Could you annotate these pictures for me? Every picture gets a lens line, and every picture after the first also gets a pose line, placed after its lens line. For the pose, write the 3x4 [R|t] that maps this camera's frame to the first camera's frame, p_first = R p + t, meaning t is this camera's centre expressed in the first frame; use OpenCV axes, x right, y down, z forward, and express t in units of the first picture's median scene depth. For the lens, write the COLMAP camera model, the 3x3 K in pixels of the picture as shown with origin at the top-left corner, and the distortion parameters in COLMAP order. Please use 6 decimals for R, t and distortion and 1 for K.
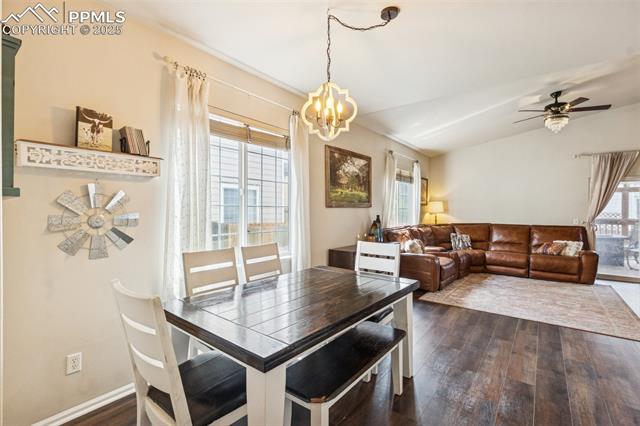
lens RADIAL K [[301.9, 0, 310.8], [0, 301.9, 208.5], [0, 0, 1]] dist [-0.000726, 0.000227]
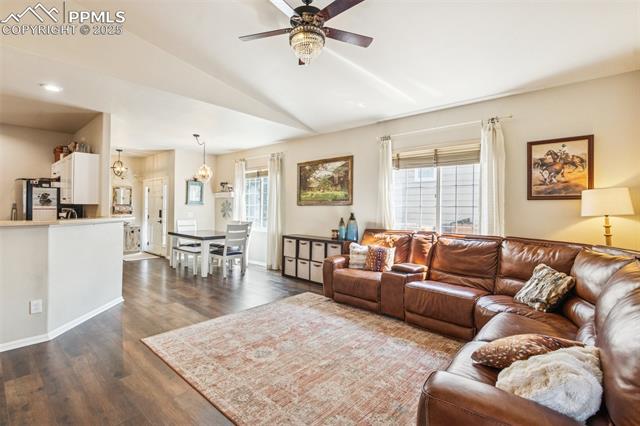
lens RADIAL K [[301.9, 0, 310.8], [0, 301.9, 208.5], [0, 0, 1]] dist [-0.000726, 0.000227]
pose [[-0.079536, -0.001873, -0.996830, 1.276655], [-0.006108, 0.999980, -0.001392, 0.010198], [0.996813, 0.005978, -0.079546, 0.992307]]
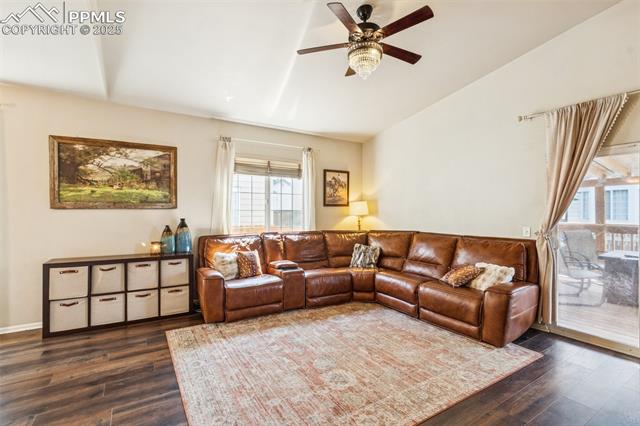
lens RADIAL K [[297.8, 0, 308.8], [0, 297.8, 211.8], [0, 0, 1]] dist [0.000142, -0.000199]
pose [[0.935392, -0.001508, -0.353610, 0.860377], [0.002759, 0.999992, 0.003032, 0.003092], [0.353603, -0.003812, 0.935388, 0.396371]]
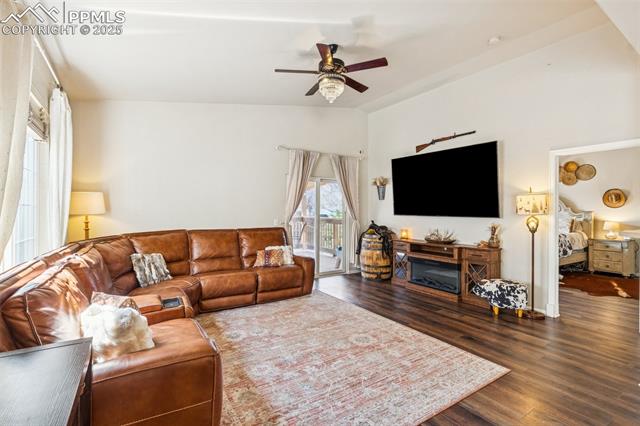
lens RADIAL K [[299.2, 0, 319.7], [0, 299.2, 210.1], [0, 0, 1]] dist [0.000174, 0.000110]
pose [[0.314282, -0.001849, 0.949328, 0.117994], [-0.007168, 0.999965, 0.004320, 0.004476], [-0.949302, -0.008162, 0.314258, 0.754966]]
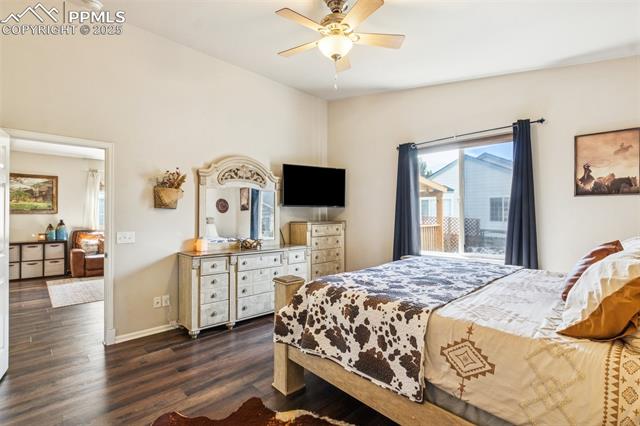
lens RADIAL K [[301.5, 0, 307.9], [0, 301.5, 212.1], [0, 0, 1]] dist [-0.000202, -0.000077]
pose [[0.989452, -0.005131, -0.144769, 1.558989], [0.004133, 0.999966, -0.007195, 0.002736], [0.144801, 0.006521, 0.989439, -0.158118]]
